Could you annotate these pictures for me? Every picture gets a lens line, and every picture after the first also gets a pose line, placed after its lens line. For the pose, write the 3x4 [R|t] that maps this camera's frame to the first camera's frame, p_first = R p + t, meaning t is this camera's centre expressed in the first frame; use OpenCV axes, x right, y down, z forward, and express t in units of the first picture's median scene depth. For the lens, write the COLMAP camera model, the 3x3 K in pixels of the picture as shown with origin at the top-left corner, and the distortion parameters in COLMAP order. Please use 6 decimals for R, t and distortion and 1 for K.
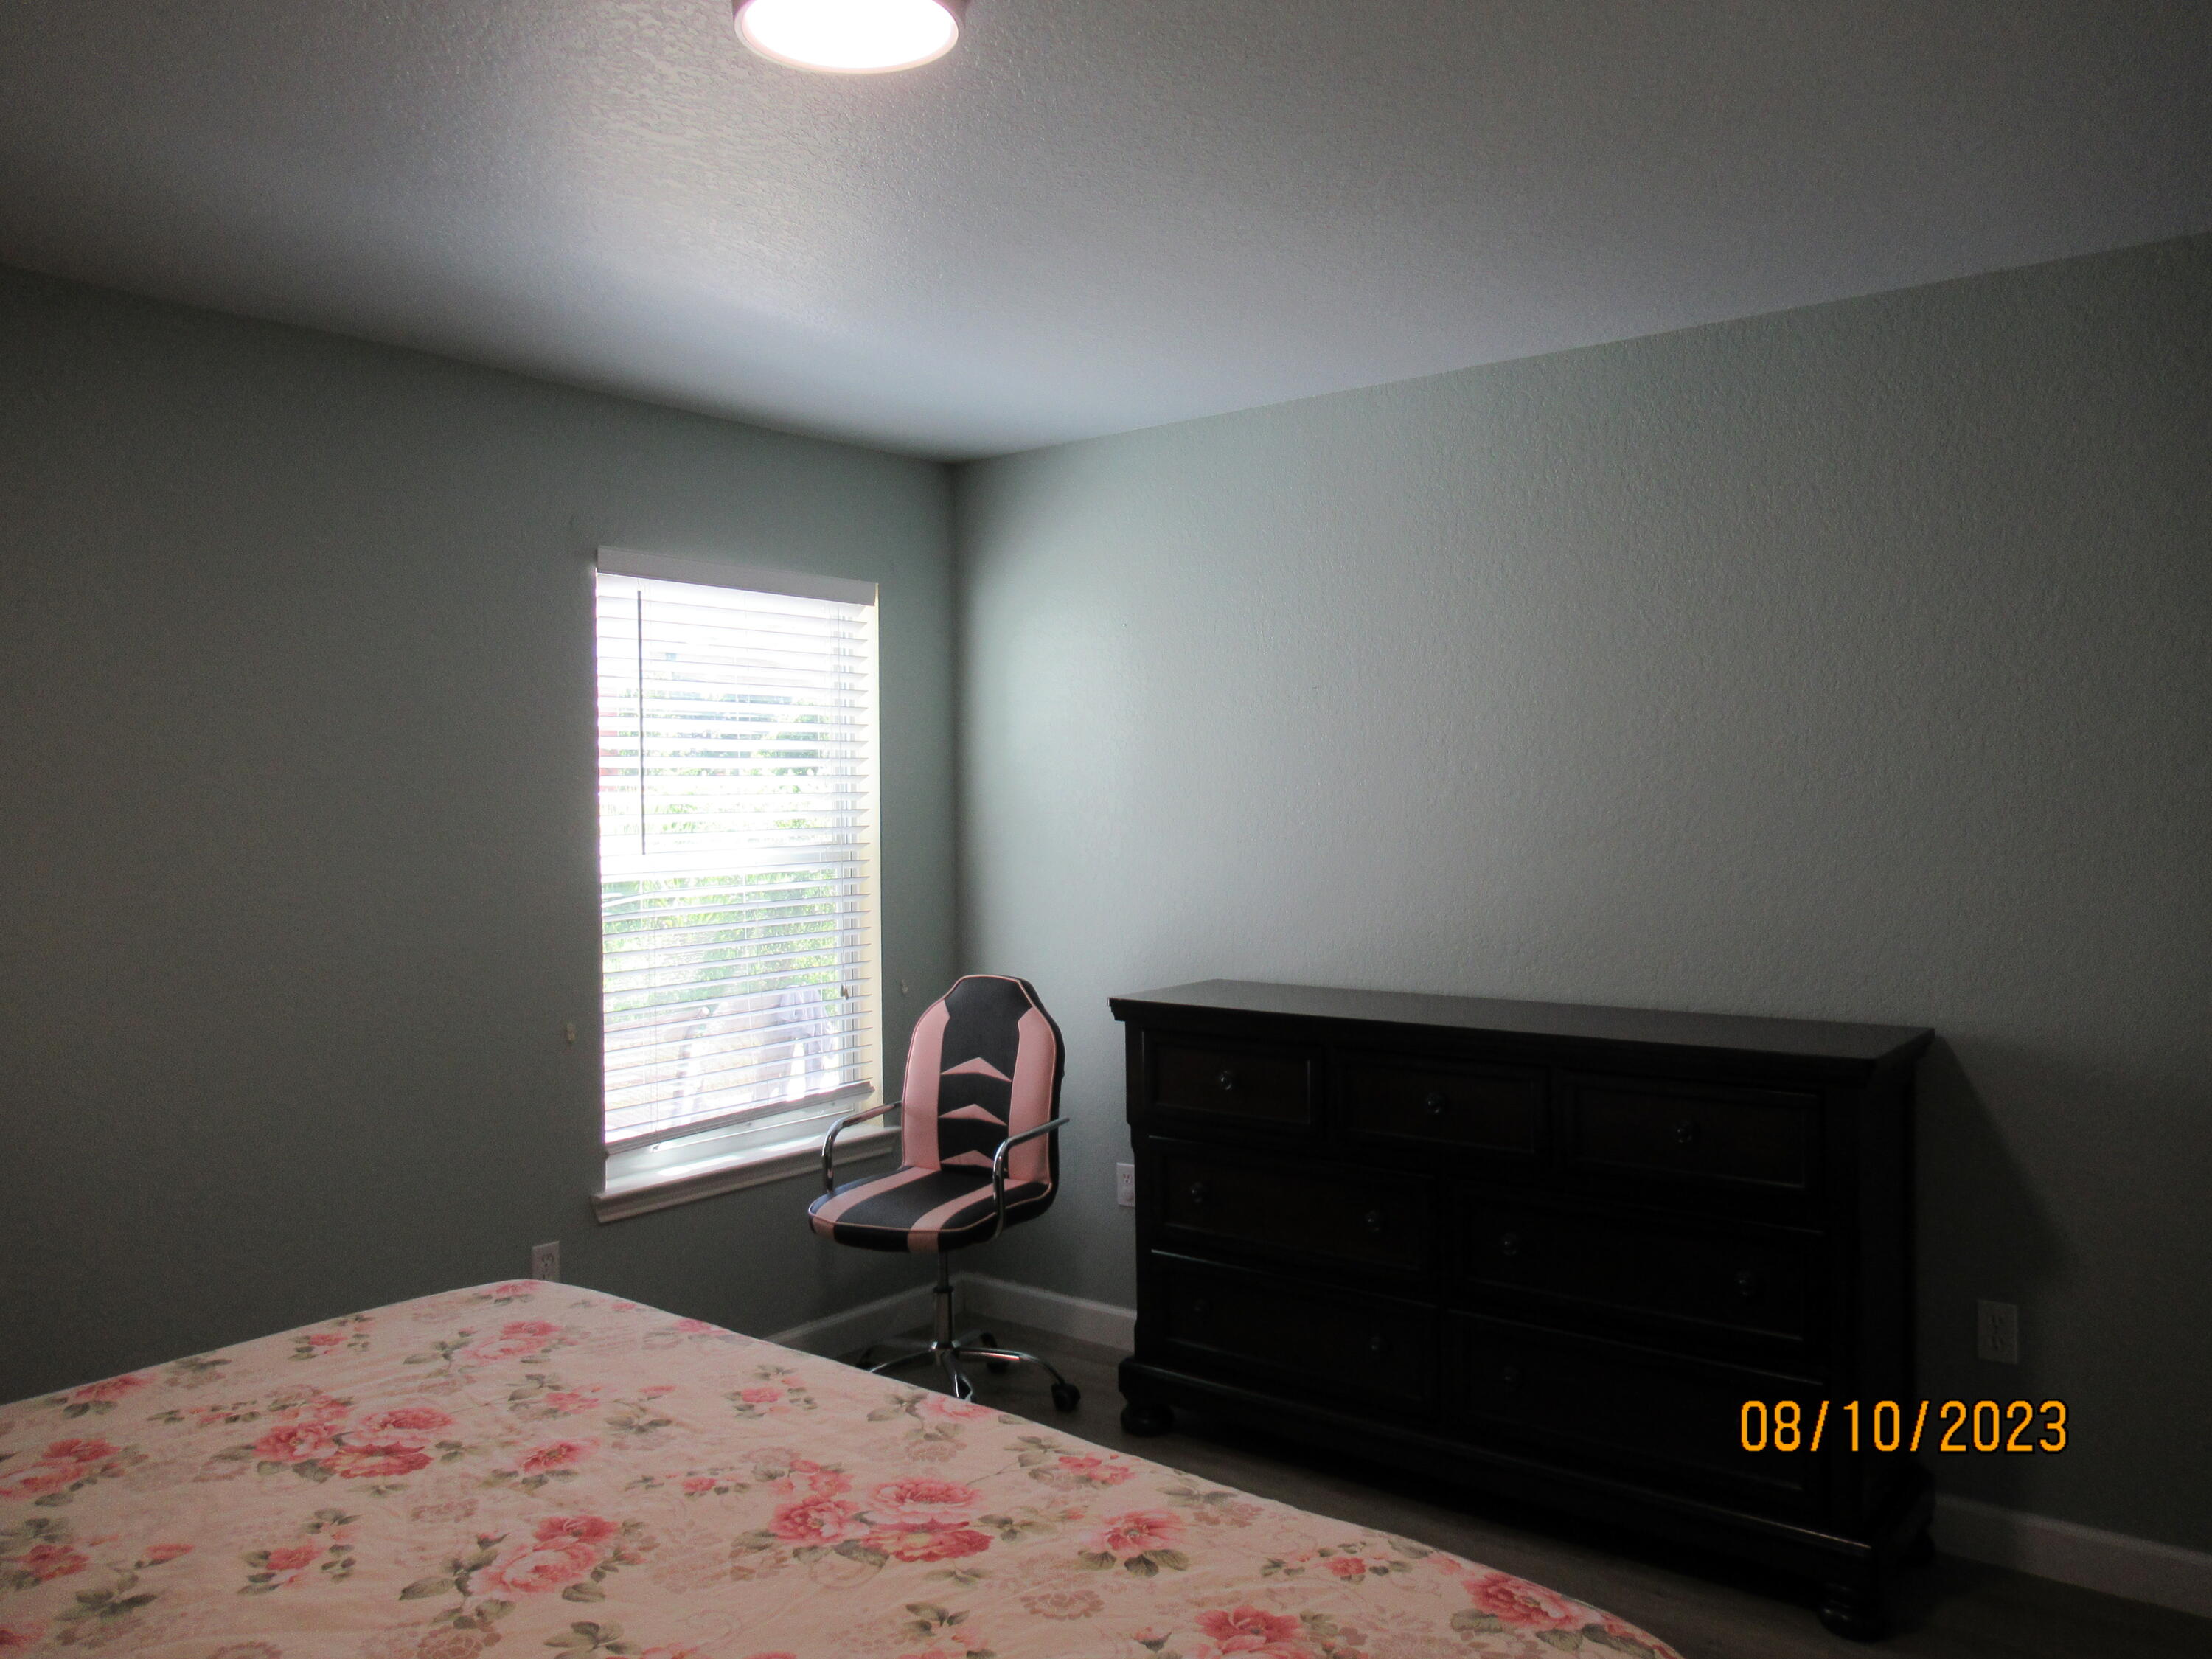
lens RADIAL K [[1640.5, 0, 1102.3], [0, 1640.5, 833.4], [0, 0, 1]] dist [-0.018095, 0.005055]
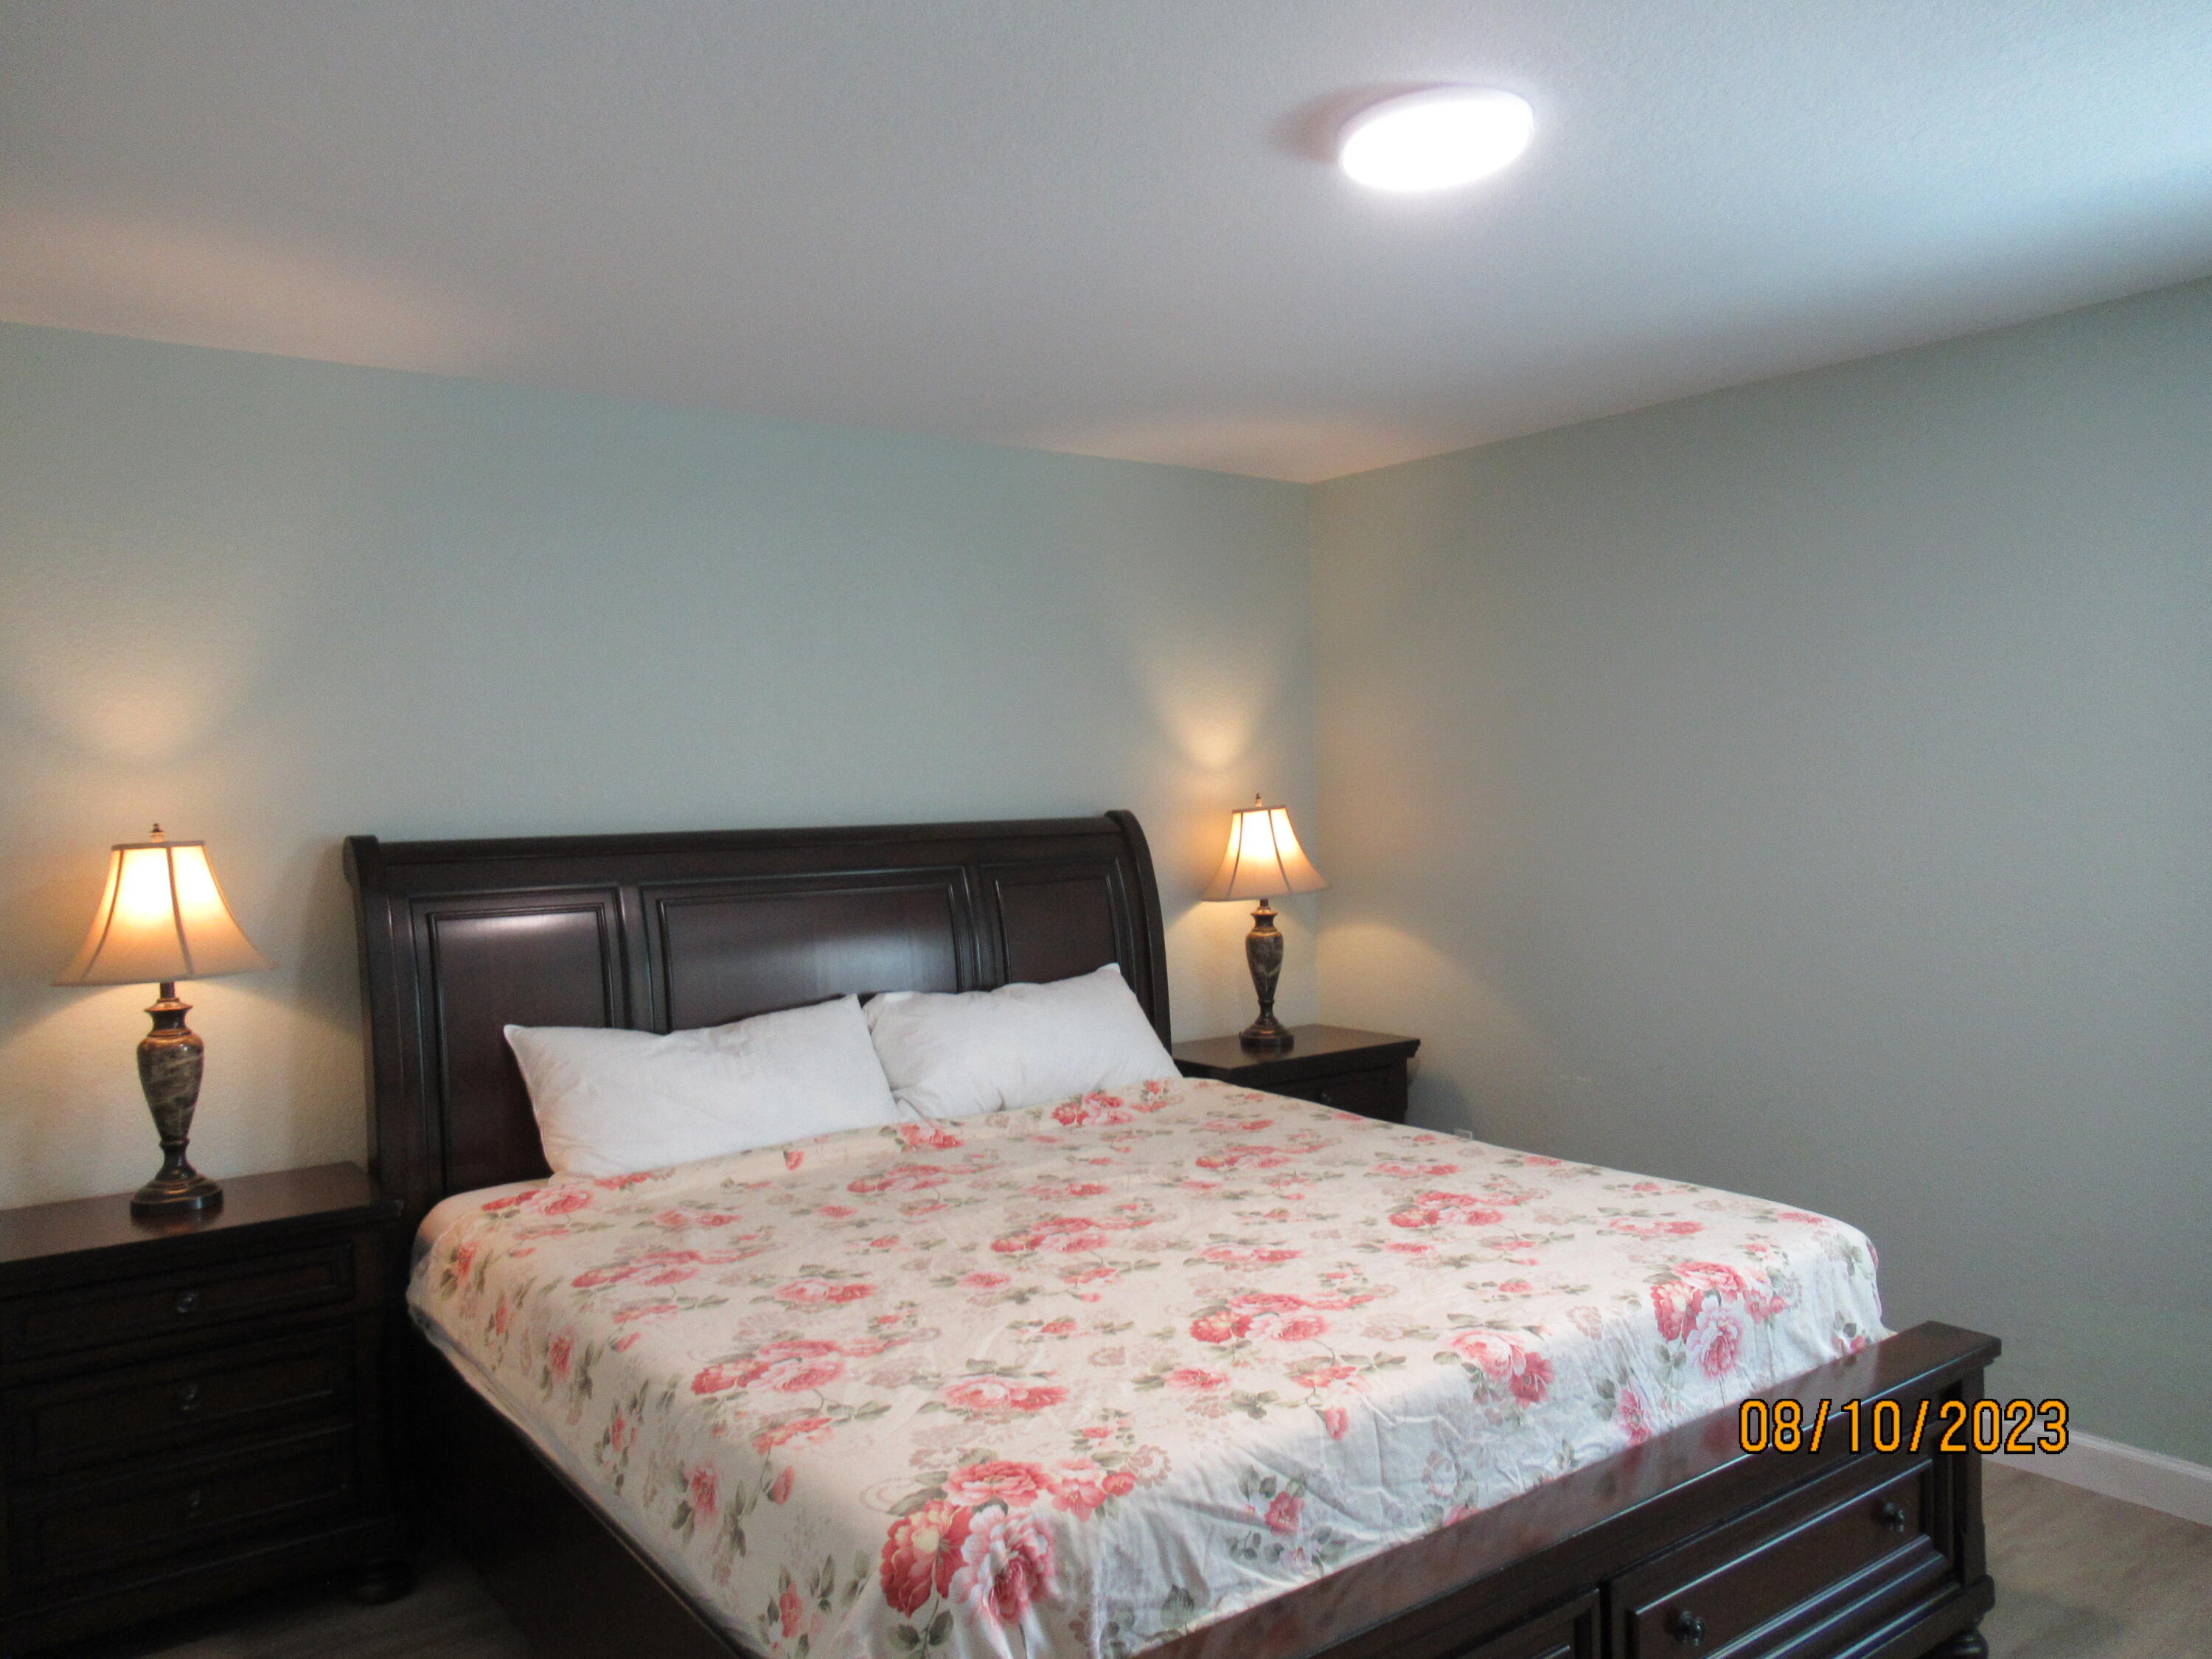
lens RADIAL K [[1640.5, 0, 1102.3], [0, 1640.5, 833.4], [0, 0, 1]] dist [-0.018095, 0.005055]
pose [[-0.255567, 0.044995, -0.965744, 1.192247], [0.012205, 0.998987, 0.043313, -0.055418], [0.966714, -0.000718, -0.255857, 1.183625]]
